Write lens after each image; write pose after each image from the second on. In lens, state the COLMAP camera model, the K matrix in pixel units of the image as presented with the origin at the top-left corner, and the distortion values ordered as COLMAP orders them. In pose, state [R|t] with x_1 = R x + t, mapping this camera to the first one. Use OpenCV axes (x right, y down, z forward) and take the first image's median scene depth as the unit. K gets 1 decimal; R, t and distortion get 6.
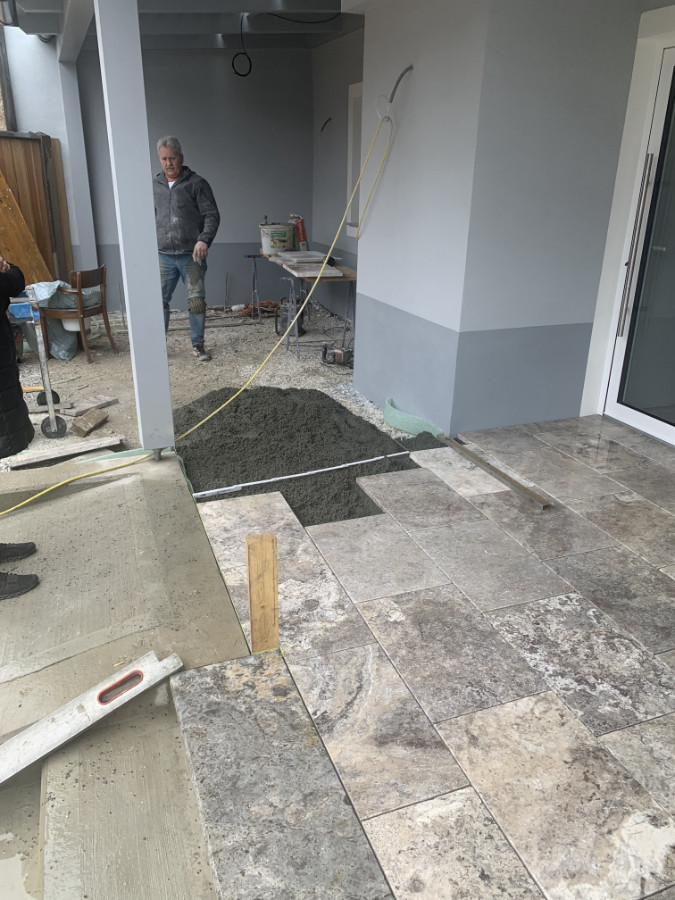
lens RADIAL K [[700.2, 0, 337.5], [0, 700.2, 450.0], [0, 0, 1]] dist [0.116836, -0.261602]
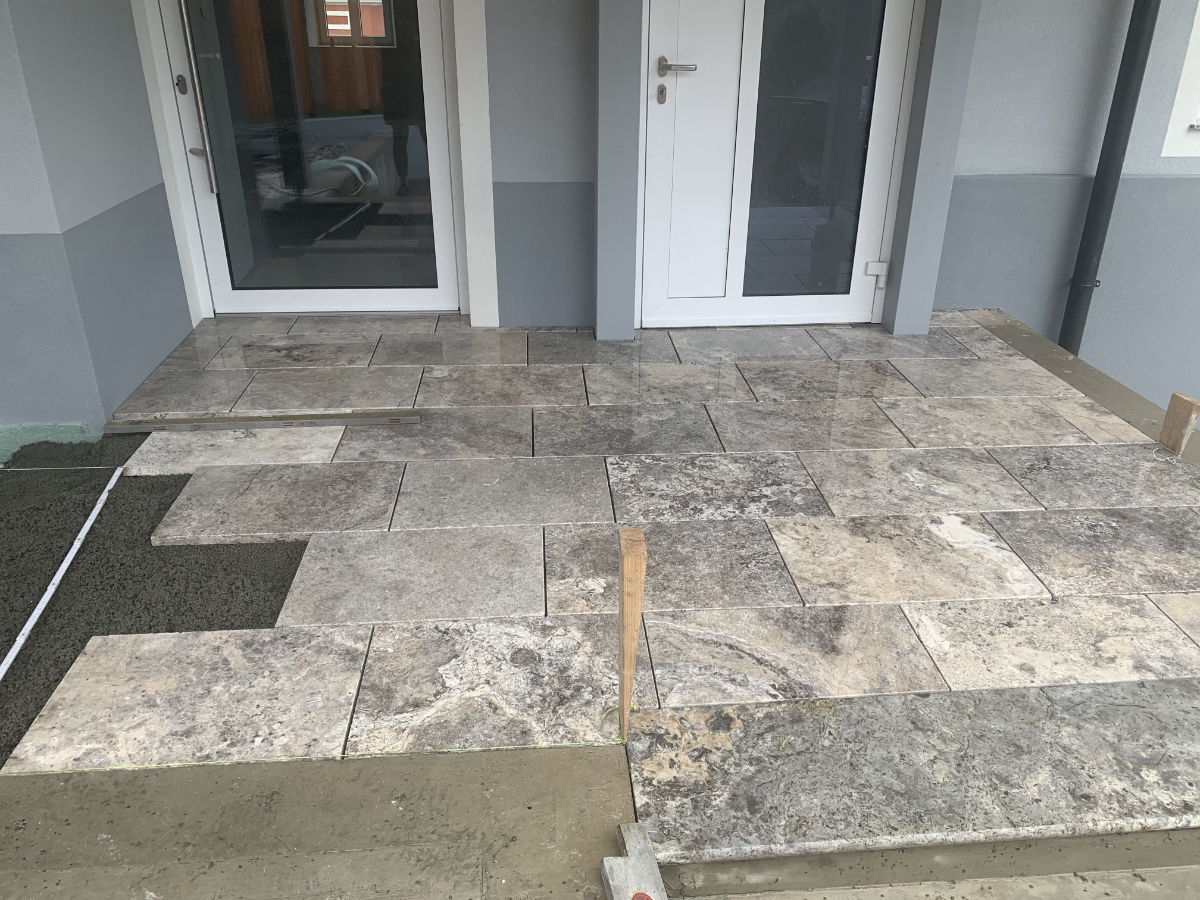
lens RADIAL K [[933.7, 0, 600.0], [0, 933.7, 450.0], [0, 0, 1]] dist [0.116836, -0.261602]
pose [[0.248289, -0.423050, 0.871425, -0.664296], [0.346727, 0.878806, 0.327843, -0.183434], [-0.904507, 0.220747, 0.364880, 0.623748]]
